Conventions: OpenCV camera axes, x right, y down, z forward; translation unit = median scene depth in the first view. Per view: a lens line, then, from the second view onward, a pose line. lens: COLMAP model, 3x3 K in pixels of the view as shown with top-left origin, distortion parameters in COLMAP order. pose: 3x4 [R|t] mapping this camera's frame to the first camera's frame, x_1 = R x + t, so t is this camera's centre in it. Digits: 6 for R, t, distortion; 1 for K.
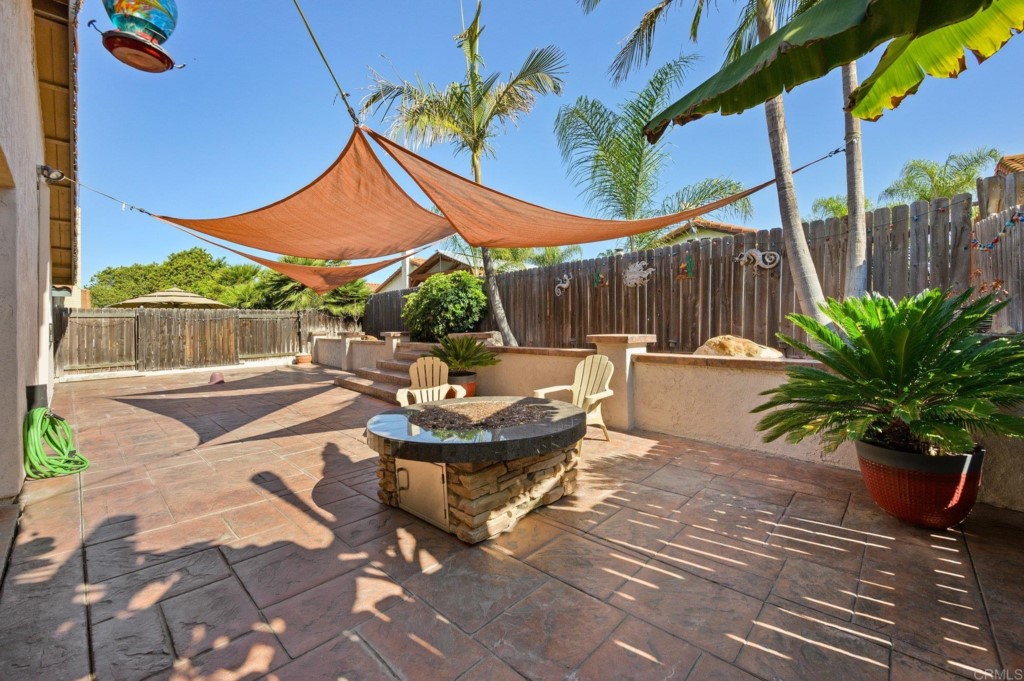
lens RADIAL K [[403.6, 0, 514.0], [0, 403.6, 330.8], [0, 0, 1]] dist [0.000601, 0.000298]
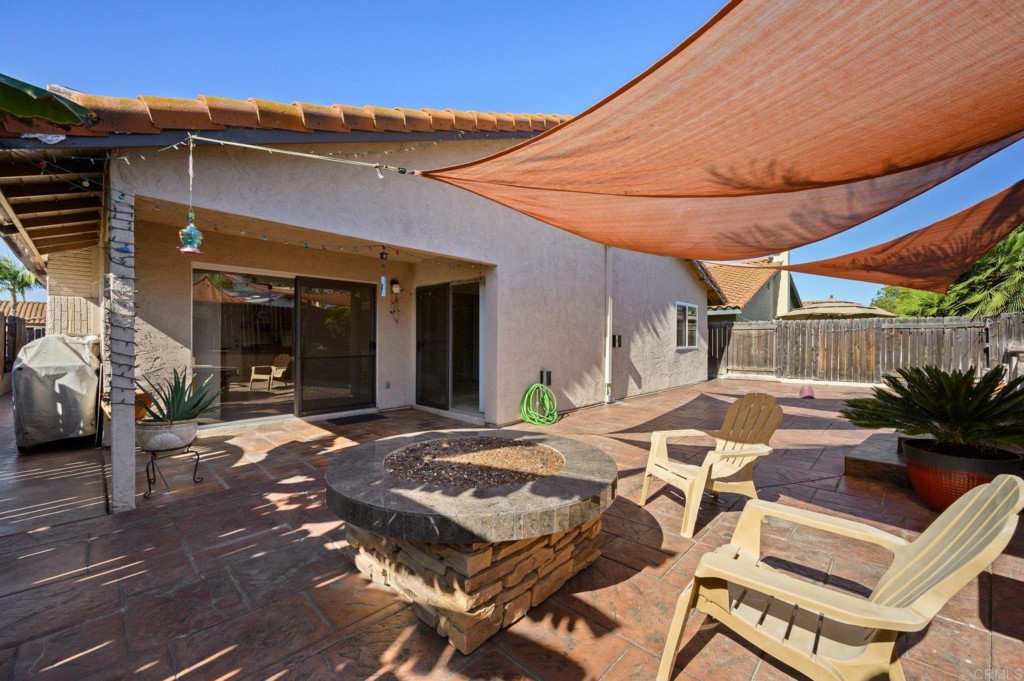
lens RADIAL K [[391.1, 0, 510.6], [0, 391.1, 338.0], [0, 0, 1]] dist [-0.000055, 0.000067]
pose [[0.015942, 0.013863, -0.999777, 0.150808], [-0.019933, 0.999710, 0.013544, -0.008758], [0.999674, 0.019712, 0.016214, 0.235065]]
